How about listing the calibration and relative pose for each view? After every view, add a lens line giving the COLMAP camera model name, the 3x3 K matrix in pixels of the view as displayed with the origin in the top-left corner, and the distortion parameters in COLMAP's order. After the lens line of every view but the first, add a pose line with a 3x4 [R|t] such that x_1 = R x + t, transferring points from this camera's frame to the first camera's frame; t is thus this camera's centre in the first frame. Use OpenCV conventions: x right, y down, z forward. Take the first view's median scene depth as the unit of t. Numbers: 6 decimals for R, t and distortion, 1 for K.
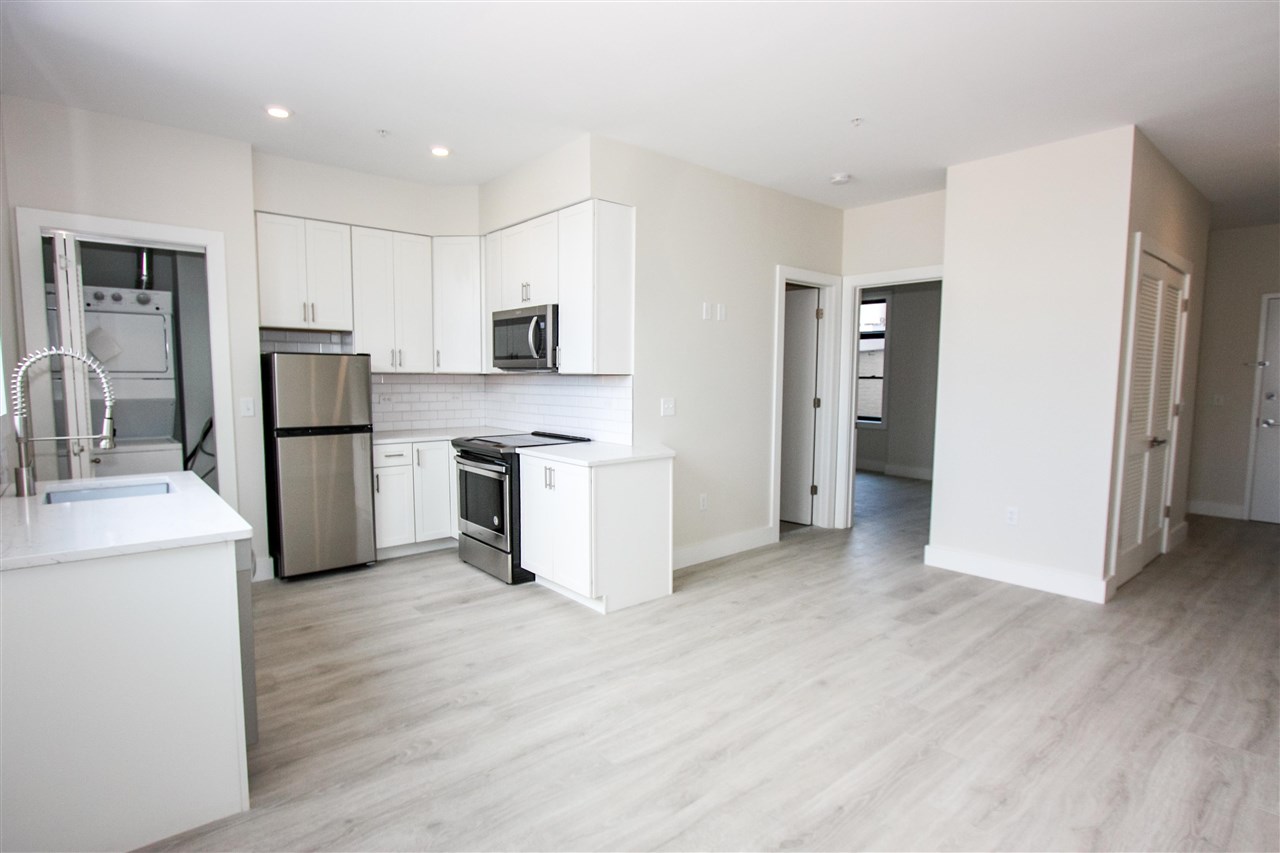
lens RADIAL K [[647.9, 0, 625.5], [0, 647.9, 435.9], [0, 0, 1]] dist [-0.002034, 0.000003]
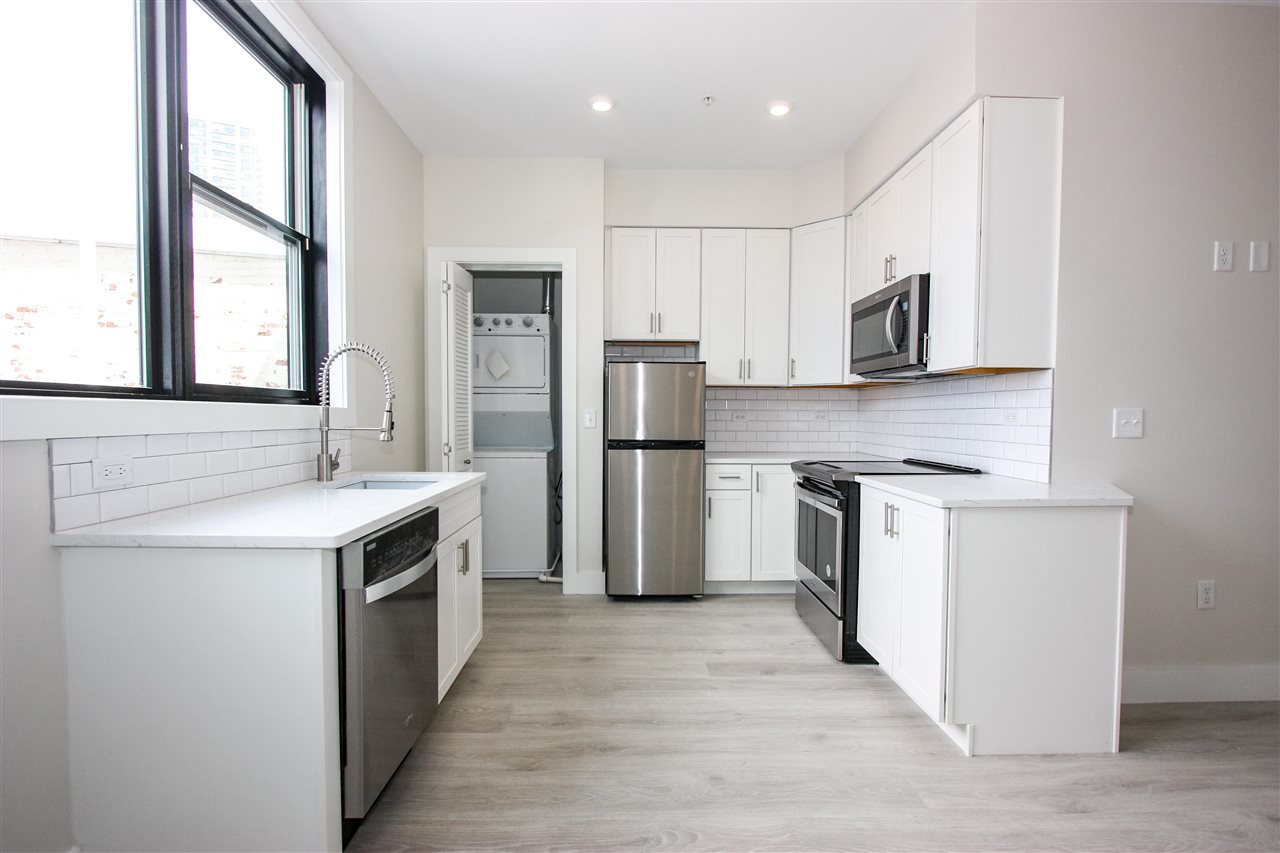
lens RADIAL K [[603.3, 0, 637.3], [0, 603.3, 440.9], [0, 0, 1]] dist [-0.012886, 0.000328]
pose [[0.781824, 0.025633, -0.622972, 0.058170], [-0.058809, 0.997732, -0.032752, 0.016443], [0.620720, 0.062243, 0.781558, 0.309126]]
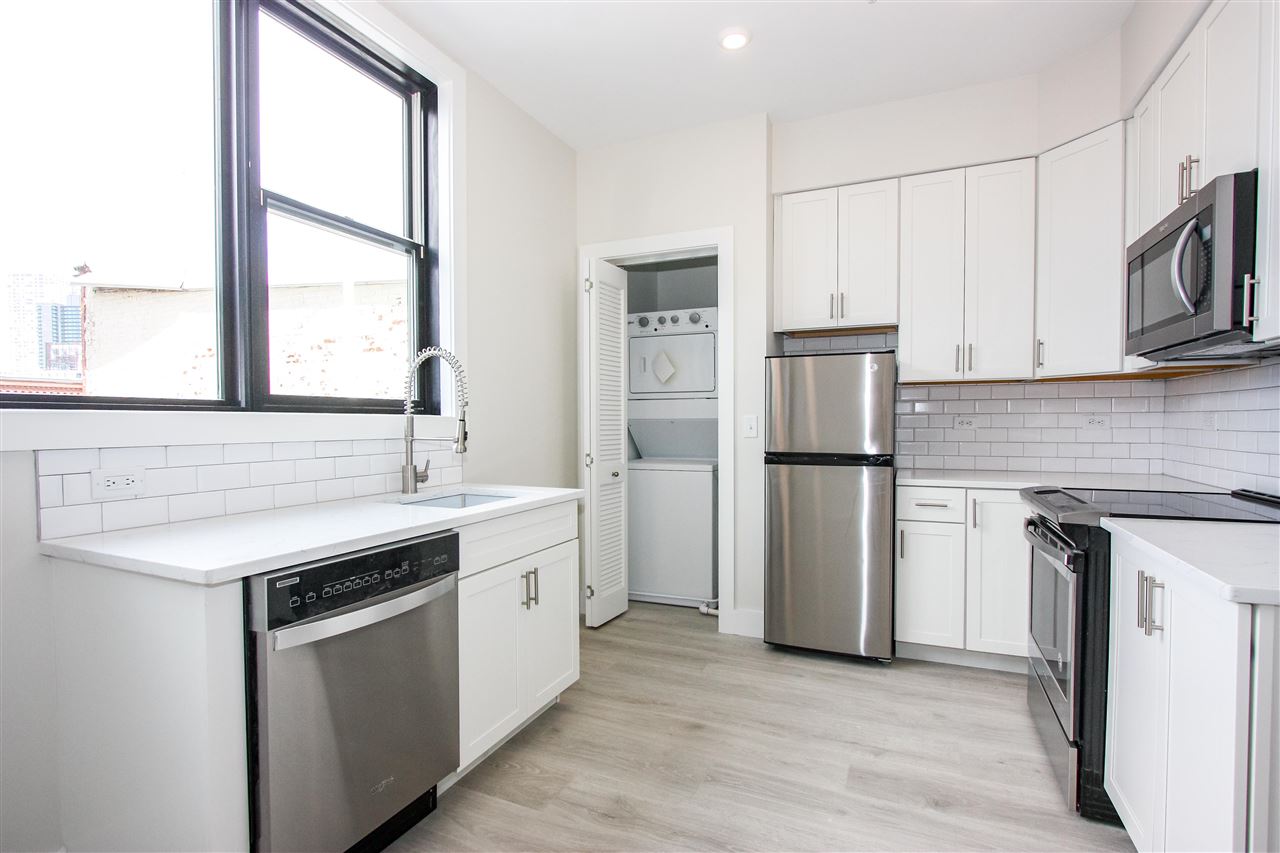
lens RADIAL K [[608.8, 0, 638.8], [0, 608.8, 440.6], [0, 0, 1]] dist [-0.014965, 0.000263]
pose [[0.444115, 0.021080, -0.895722, 0.059432], [-0.077310, 0.996896, -0.014871, -0.002687], [0.892628, 0.075853, 0.444366, 0.511816]]
